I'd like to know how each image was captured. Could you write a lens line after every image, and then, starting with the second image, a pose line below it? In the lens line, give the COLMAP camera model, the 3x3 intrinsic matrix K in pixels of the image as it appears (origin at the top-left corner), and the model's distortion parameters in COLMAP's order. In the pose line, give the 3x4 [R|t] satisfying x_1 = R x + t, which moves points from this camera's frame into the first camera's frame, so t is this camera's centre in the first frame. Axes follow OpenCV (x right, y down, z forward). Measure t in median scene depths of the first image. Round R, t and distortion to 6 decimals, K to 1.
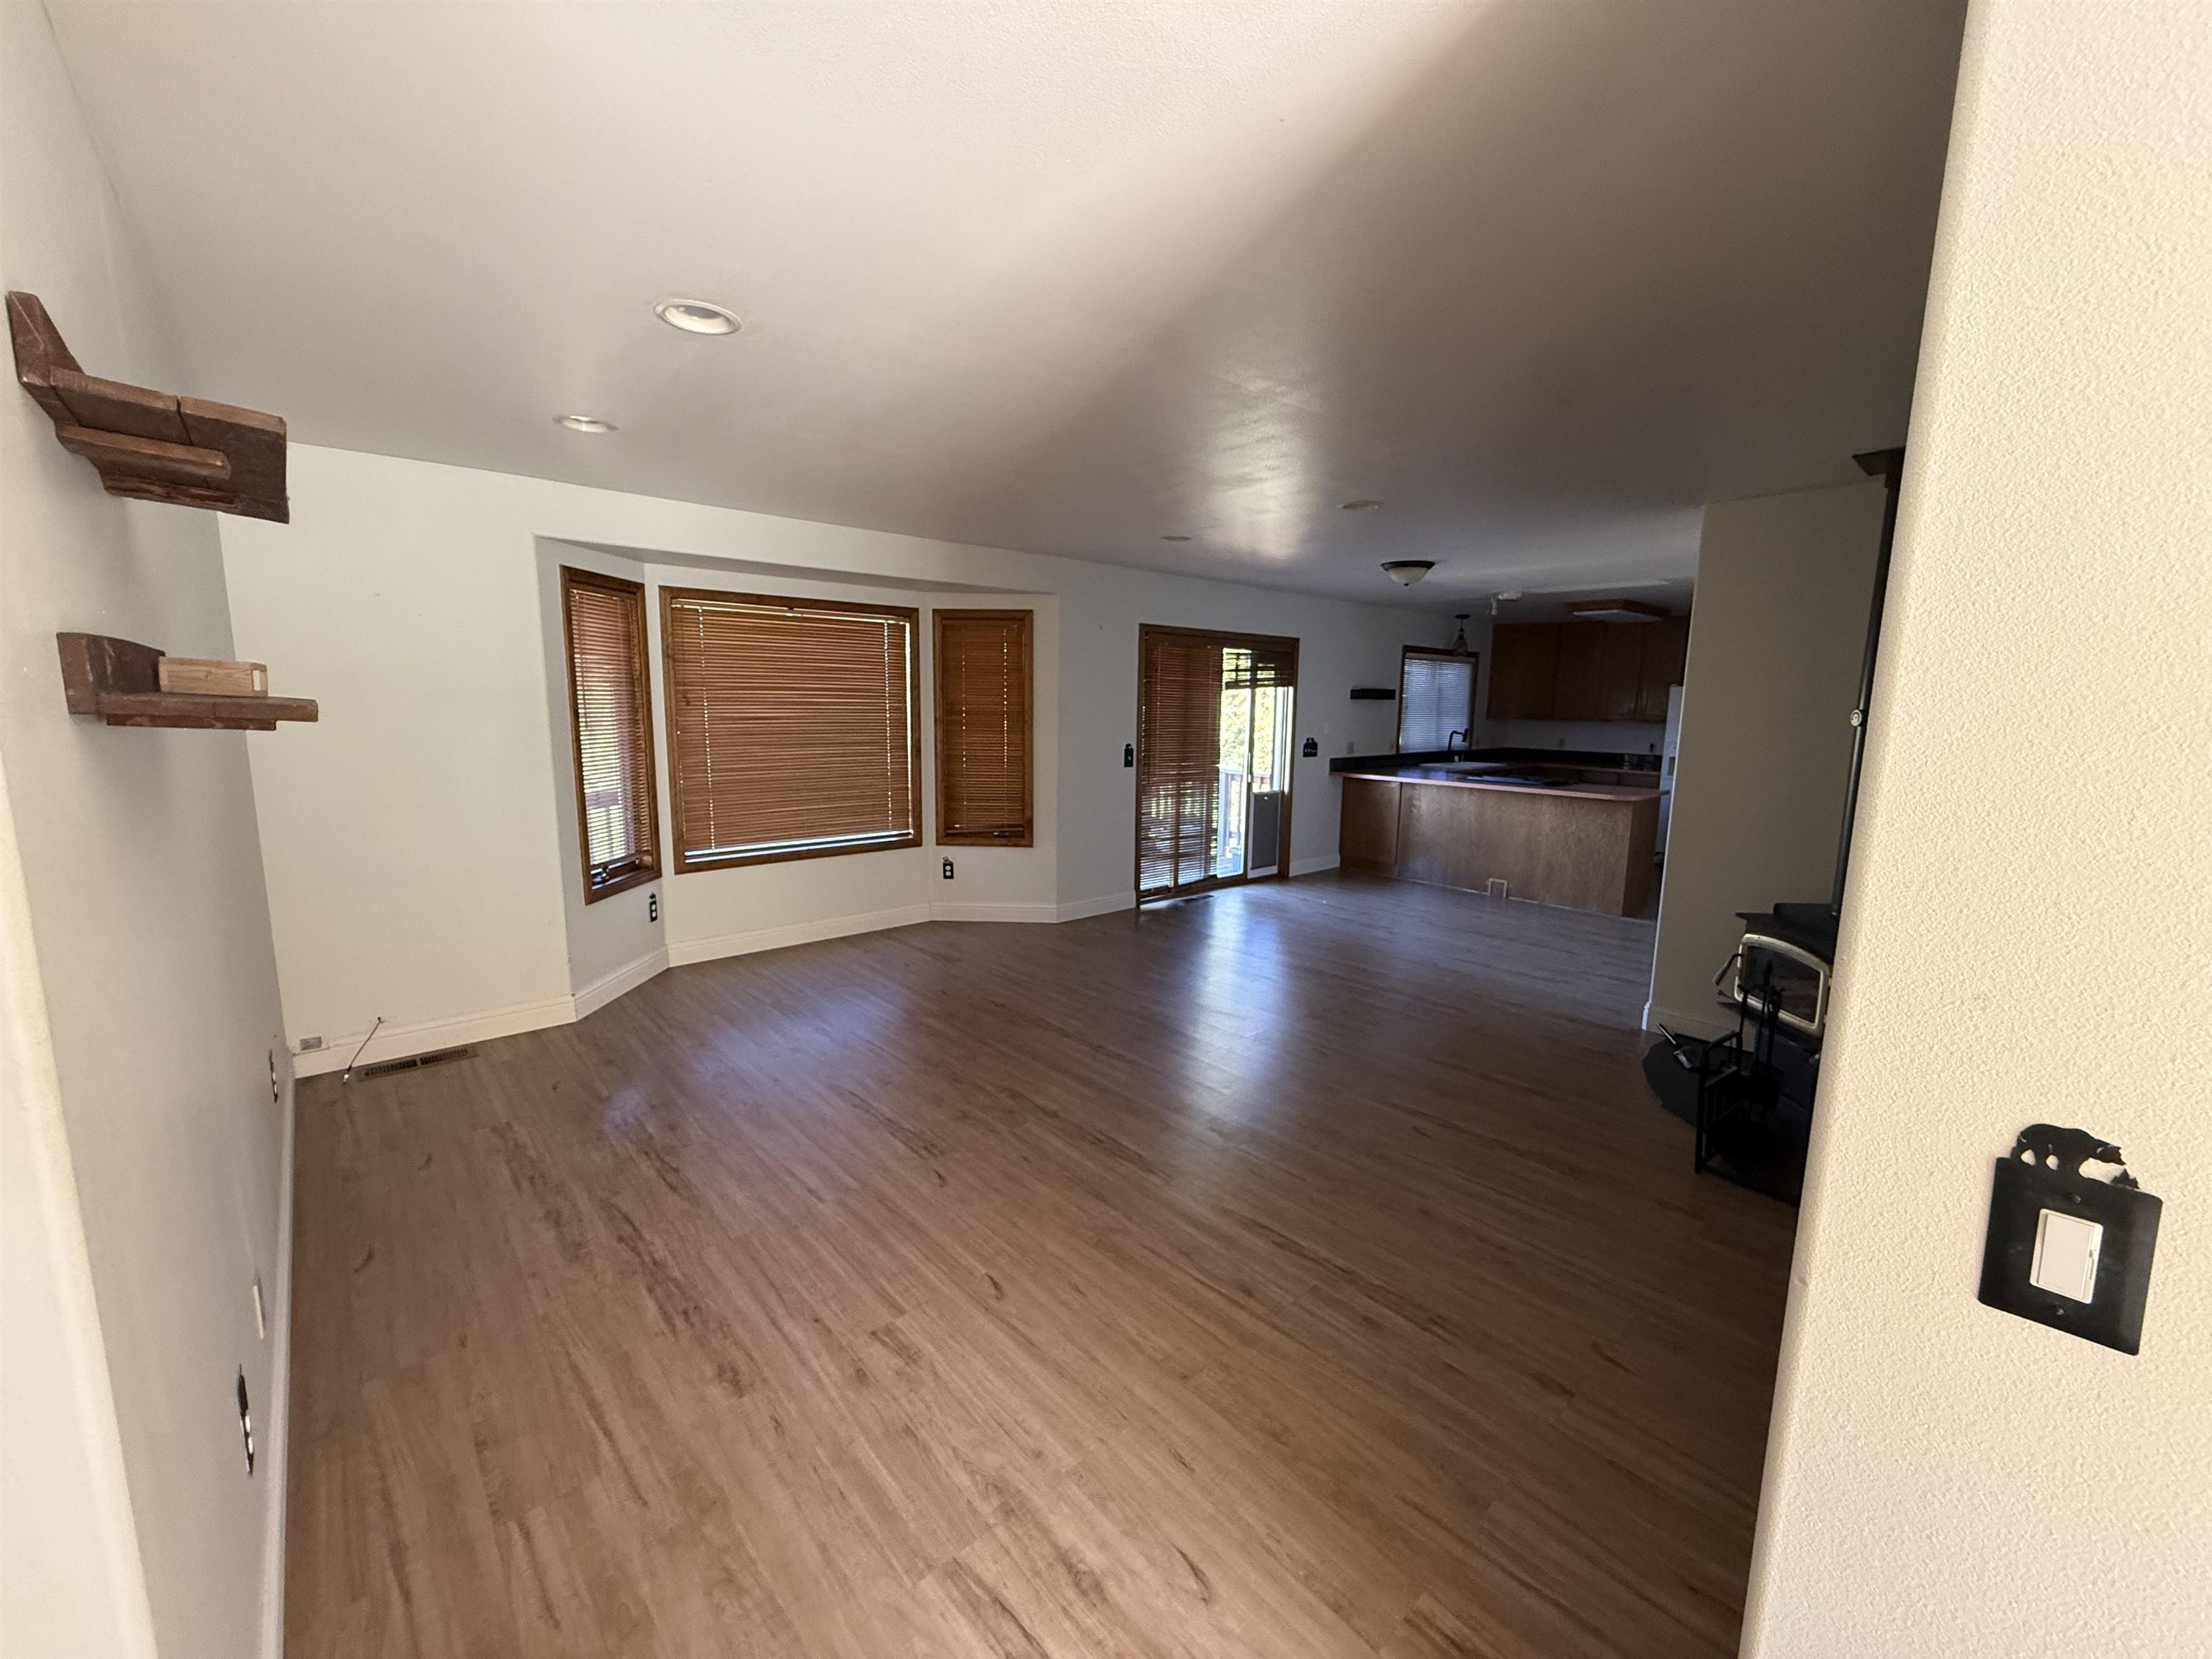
lens RADIAL K [[877.1, 0, 1099.5], [0, 877.1, 833.4], [0, 0, 1]] dist [-0.002072, 0.000644]
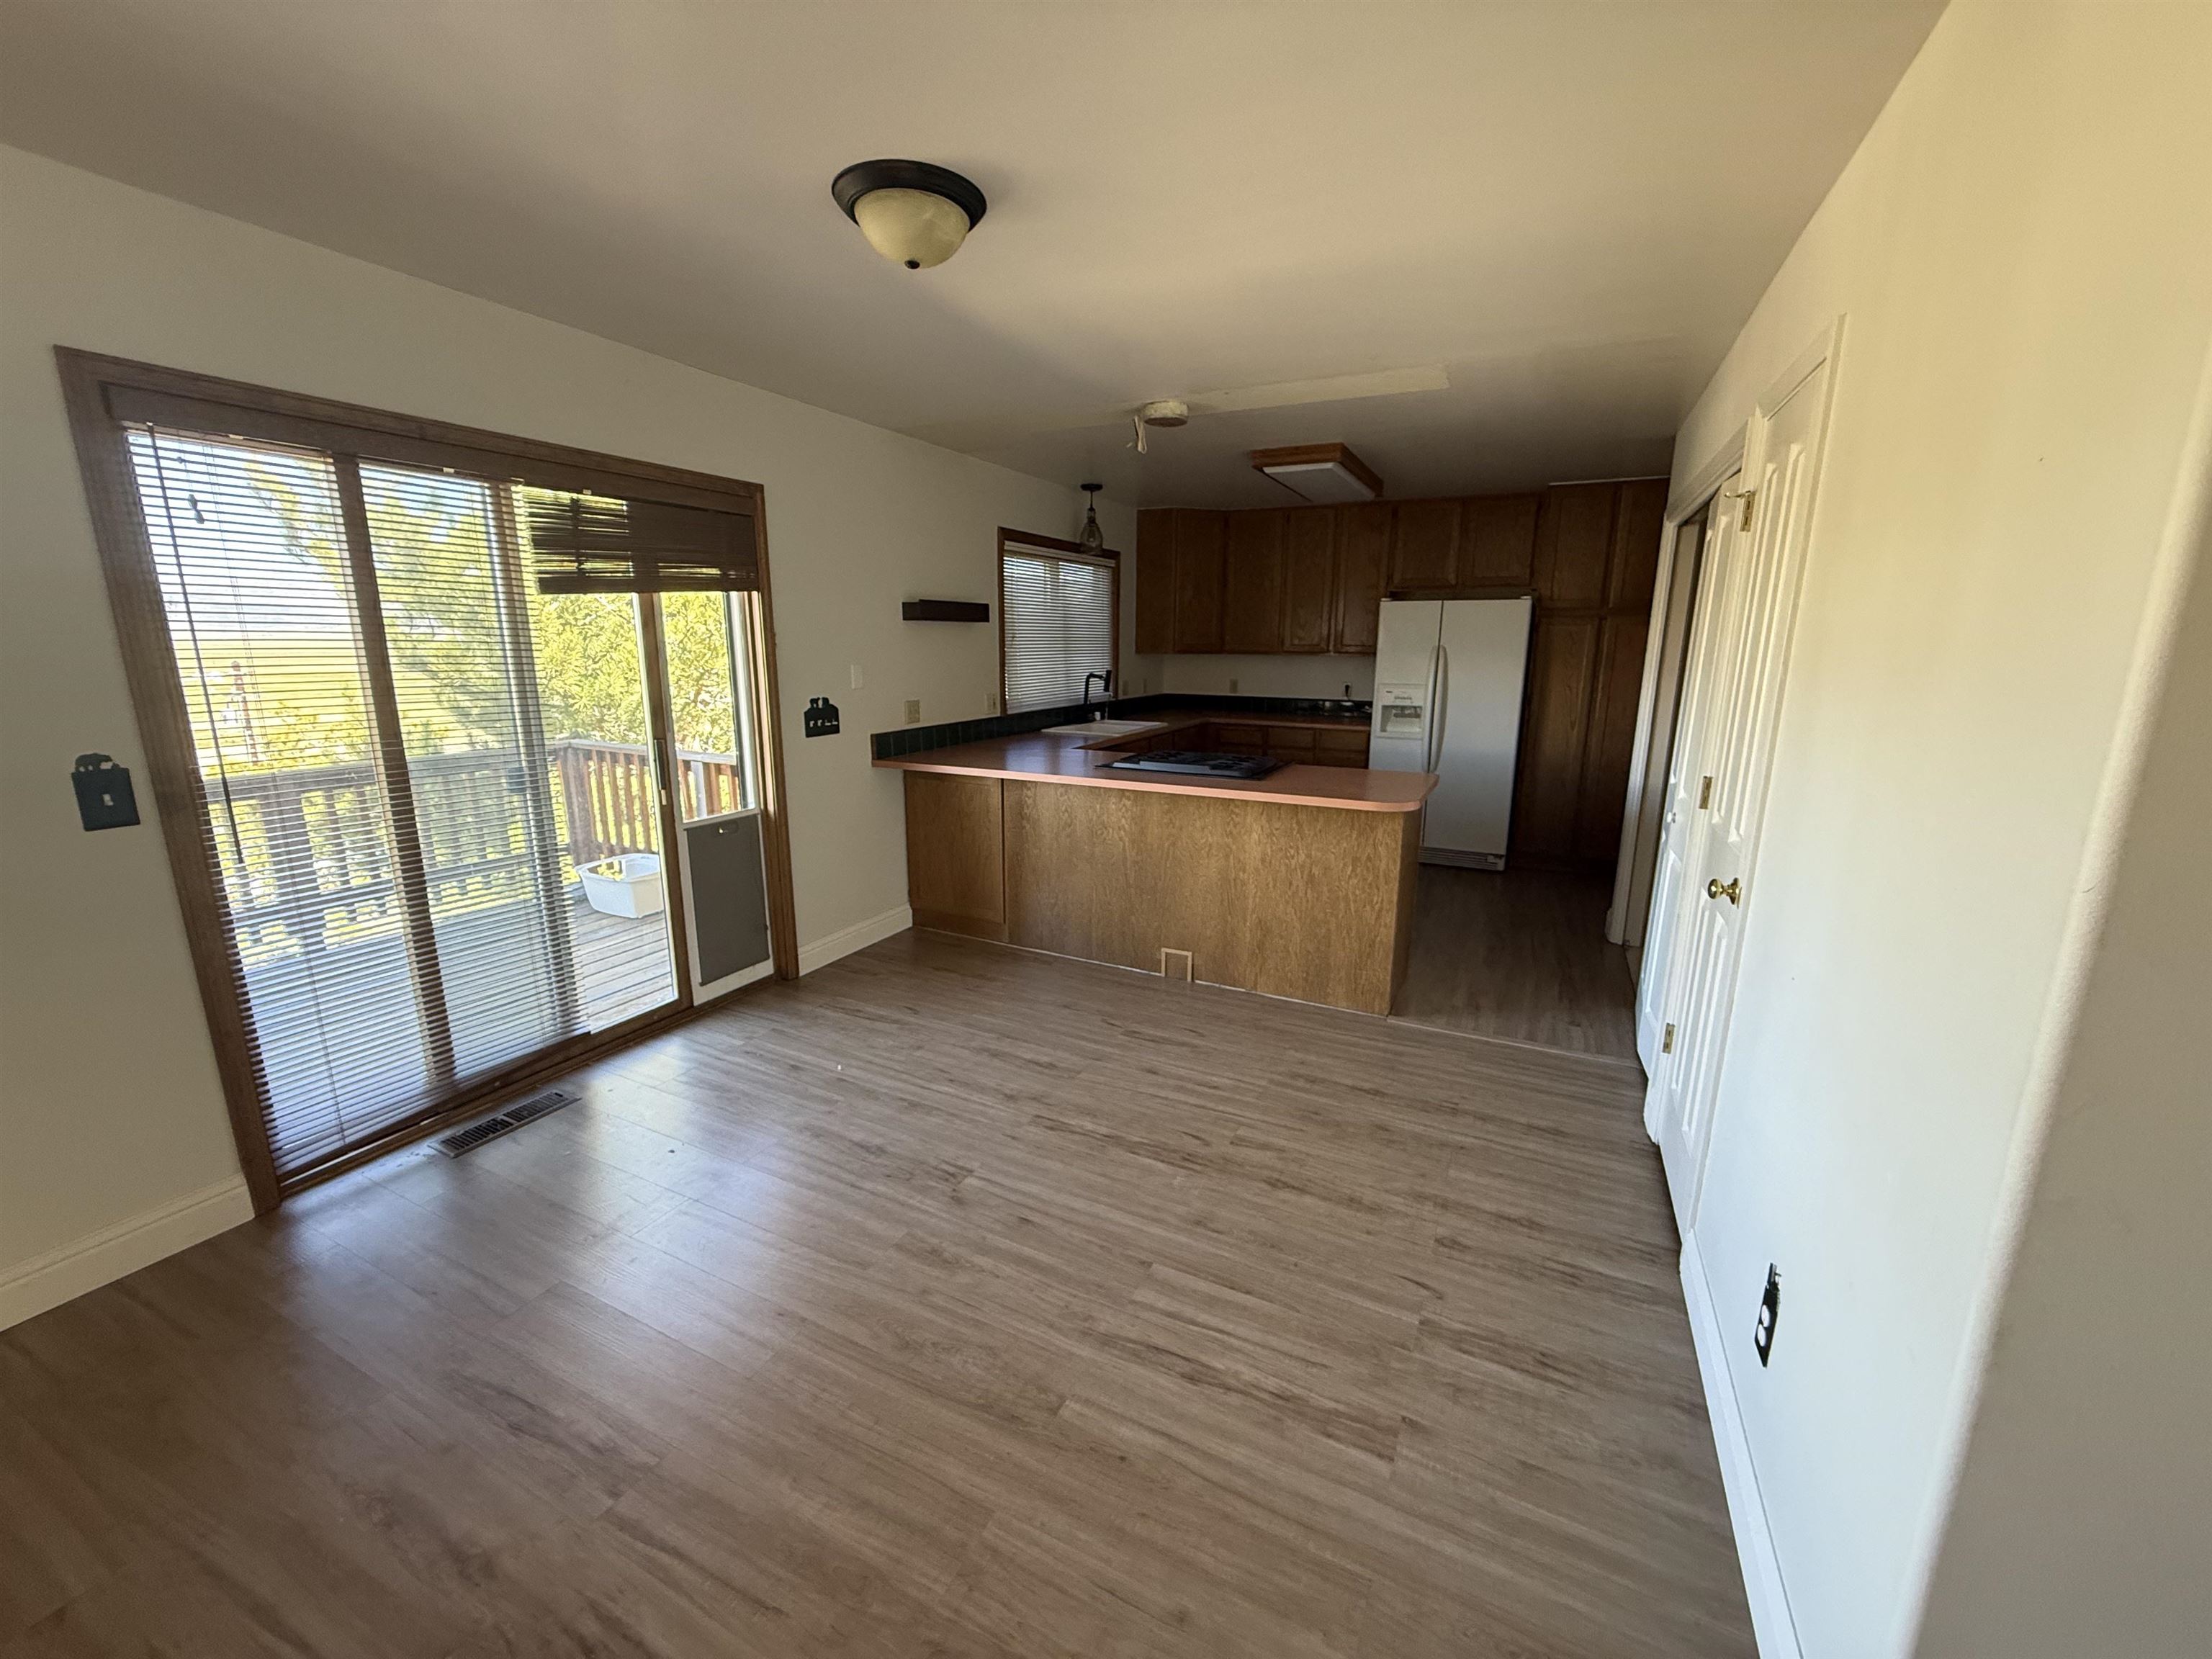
lens RADIAL K [[877.1, 0, 1102.6], [0, 877.1, 829.3], [0, 0, 1]] dist [-0.002072, 0.000644]
pose [[0.927720, -0.087343, 0.362915, 0.195970], [0.062452, 0.994854, 0.079787, -0.062099], [-0.368017, -0.051355, 0.928400, 0.457634]]
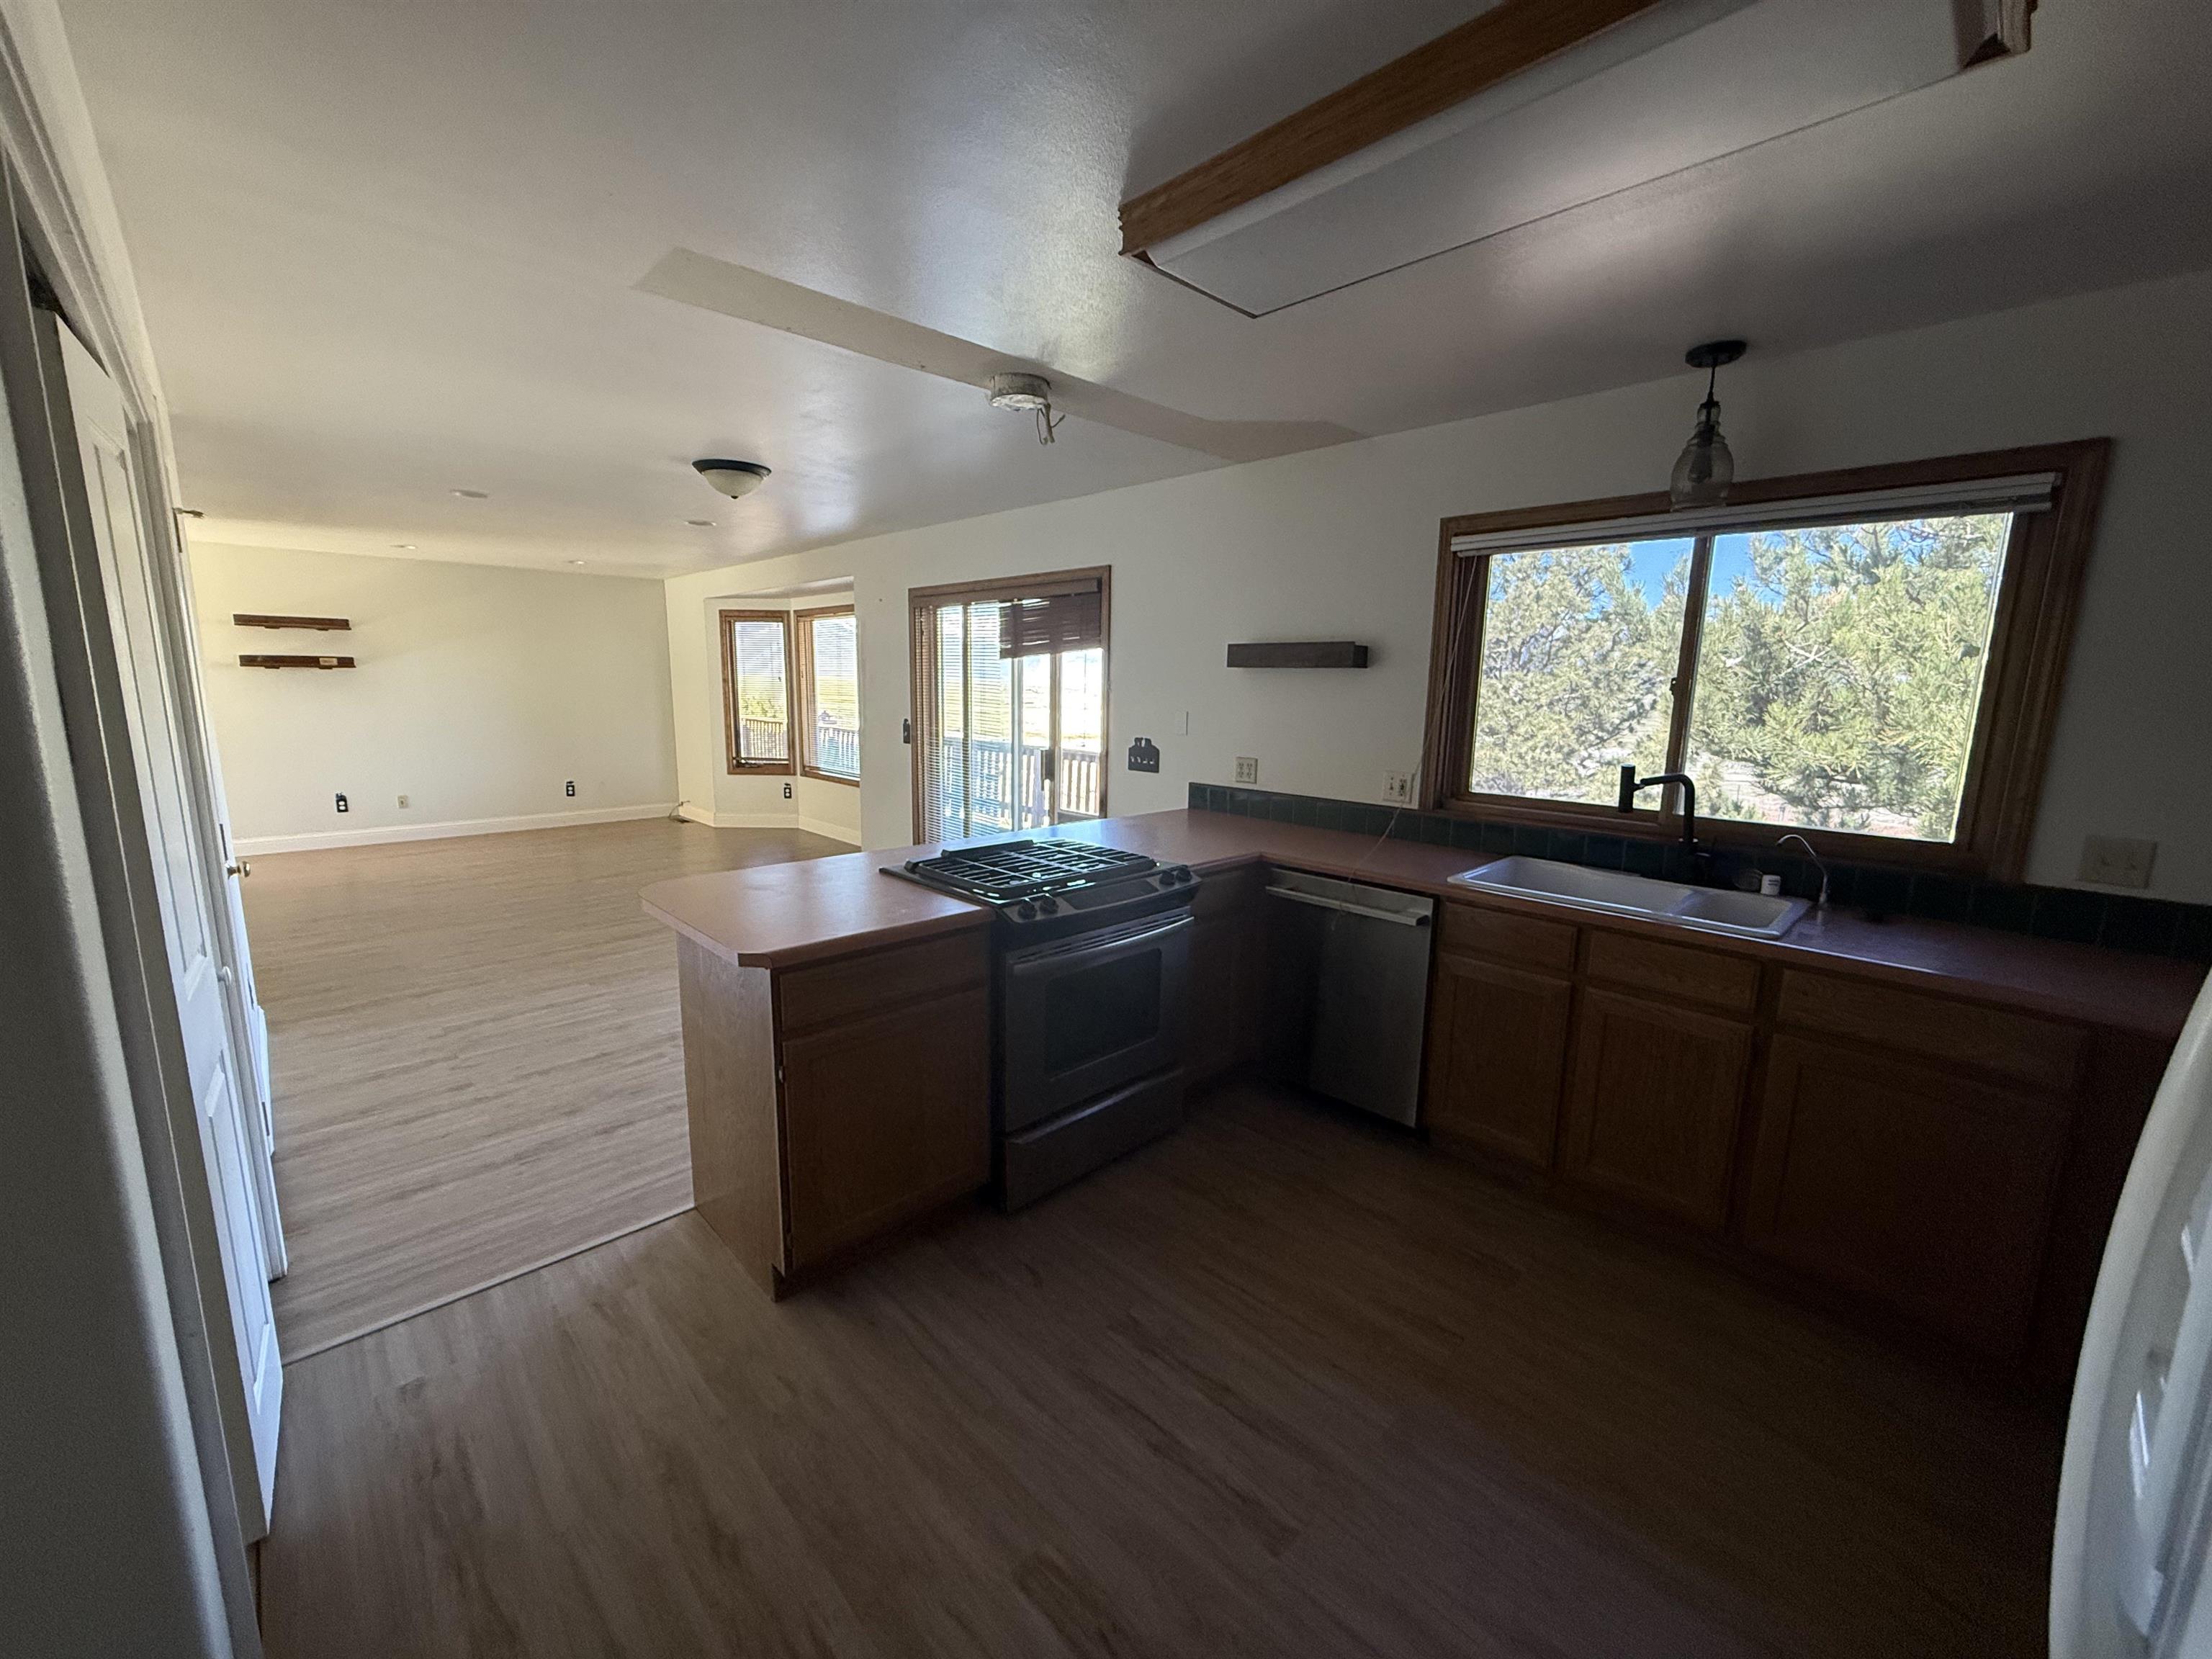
lens RADIAL K [[877.1, 0, 1098.5], [0, 877.1, 832.3], [0, 0, 1]] dist [-0.002072, 0.000644]
pose [[0.037308, 0.160219, -0.986376, 0.782146], [-0.164331, 0.974609, 0.152093, -0.126593], [0.985700, 0.156418, 0.062690, 0.917416]]
